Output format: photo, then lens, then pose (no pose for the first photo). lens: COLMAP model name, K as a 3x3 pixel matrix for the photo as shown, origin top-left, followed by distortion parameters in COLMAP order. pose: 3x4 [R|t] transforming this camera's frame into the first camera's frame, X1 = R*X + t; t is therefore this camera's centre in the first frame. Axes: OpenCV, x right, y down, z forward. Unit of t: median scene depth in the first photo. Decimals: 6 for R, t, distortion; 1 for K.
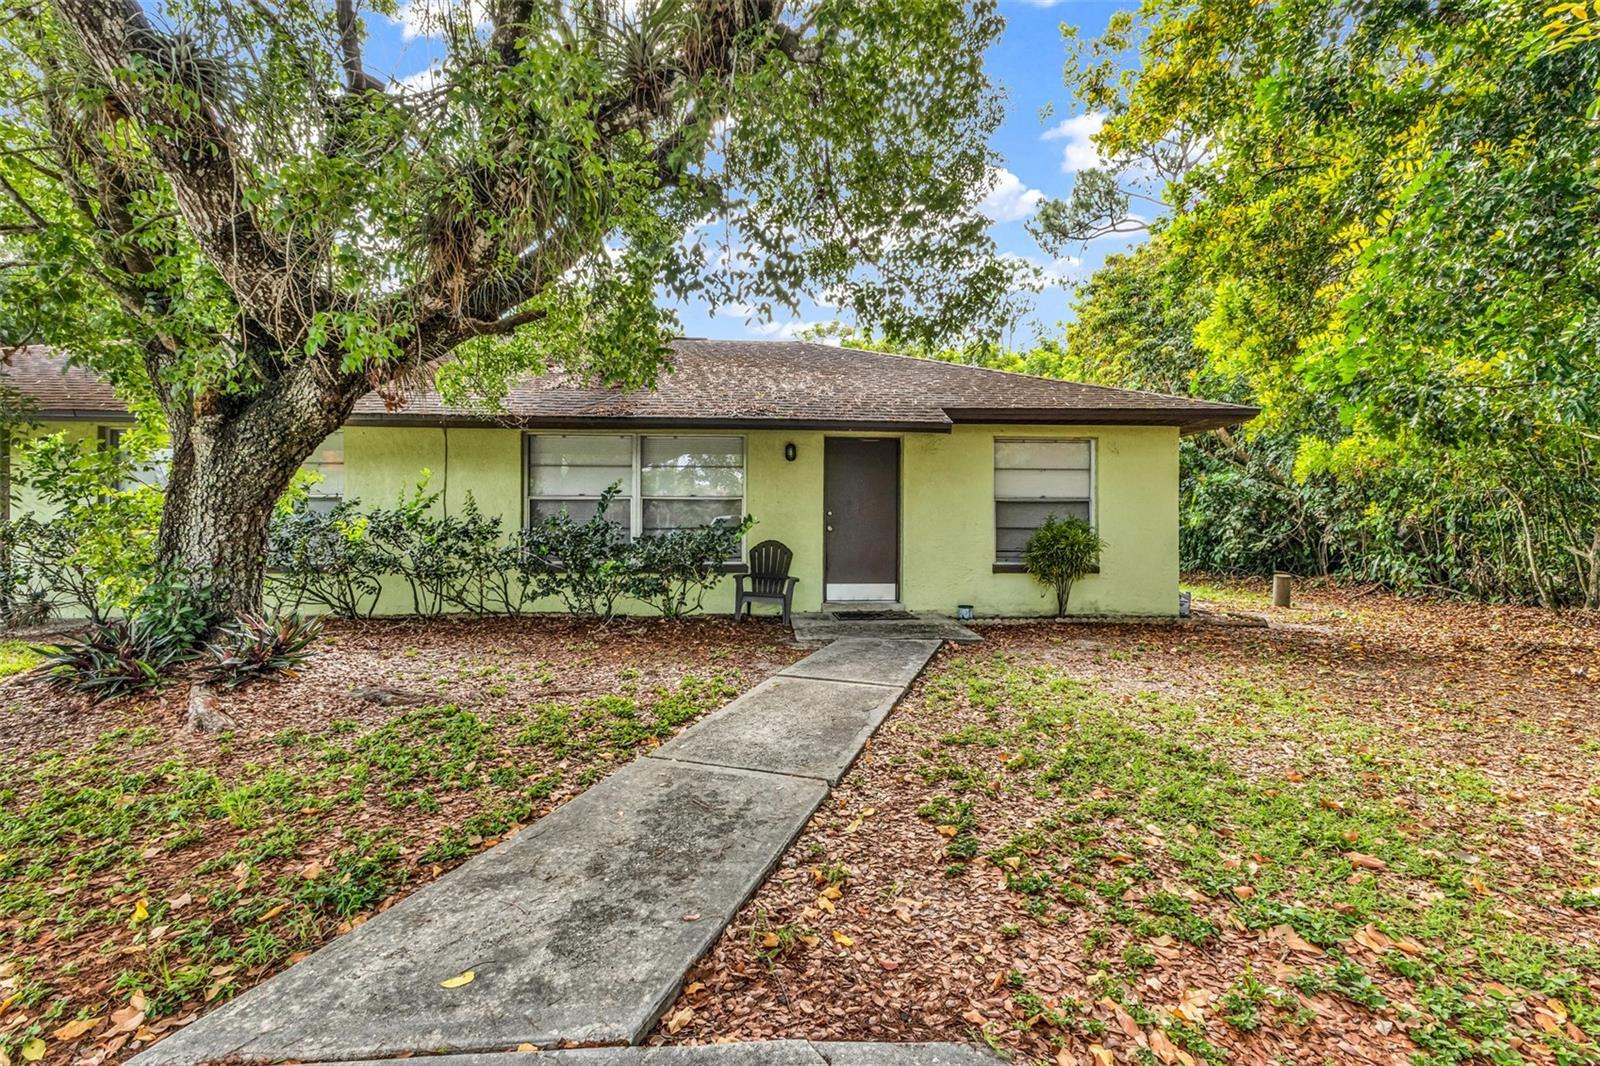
lens RADIAL K [[695.3, 0, 807.9], [0, 695.3, 528.0], [0, 0, 1]] dist [0.010595, -0.000387]
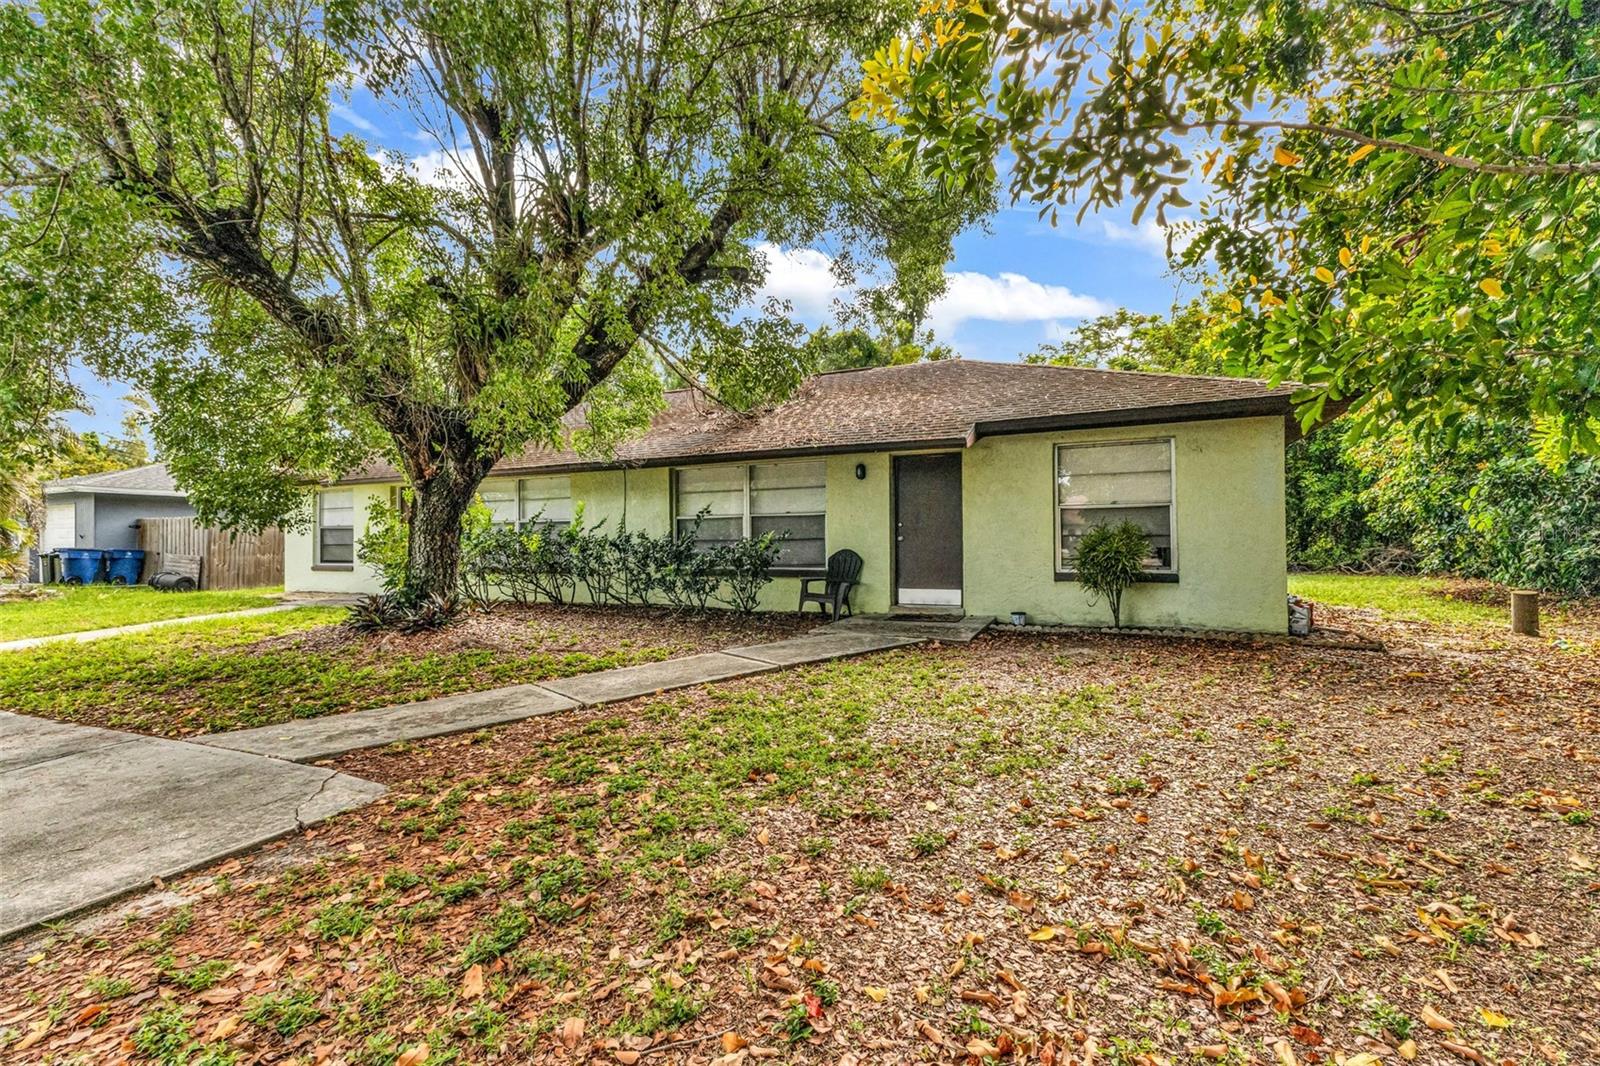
lens RADIAL K [[695.3, 0, 807.9], [0, 695.3, 528.0], [0, 0, 1]] dist [0.010595, -0.000387]
pose [[0.891184, -0.017926, -0.453288, 0.410571], [0.011645, 0.999794, -0.016643, 0.001110], [0.453493, 0.009553, 0.891209, -0.056125]]
